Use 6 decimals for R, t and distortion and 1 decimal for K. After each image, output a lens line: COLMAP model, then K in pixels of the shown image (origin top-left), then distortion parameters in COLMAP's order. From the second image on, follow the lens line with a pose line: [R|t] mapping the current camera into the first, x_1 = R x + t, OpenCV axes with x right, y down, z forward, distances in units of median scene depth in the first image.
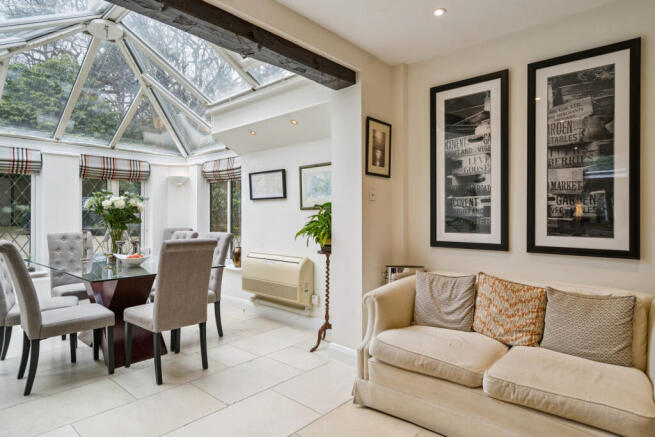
lens RADIAL K [[370.1, 0, 327.5], [0, 370.1, 217.1], [0, 0, 1]] dist [0.002087, -0.000124]
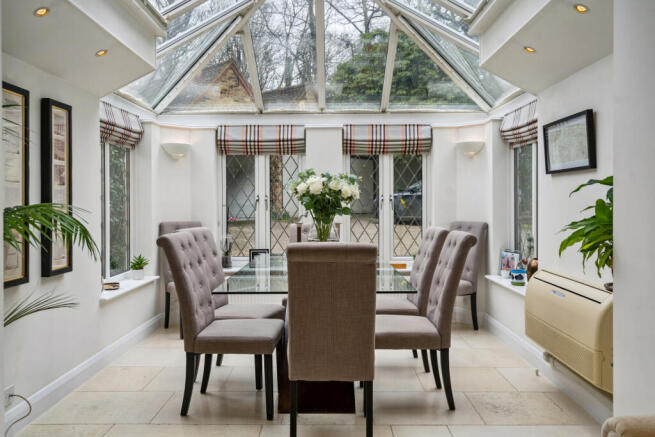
lens RADIAL K [[535.9, 0, 329.3], [0, 535.9, 212.8], [0, 0, 1]] dist [0.001644, -0.017607]
pose [[0.659562, 0.013065, -0.751537, 0.158445], [0.000550, 0.999840, 0.017864, -0.003555], [0.751650, -0.012196, 0.659449, 0.214549]]
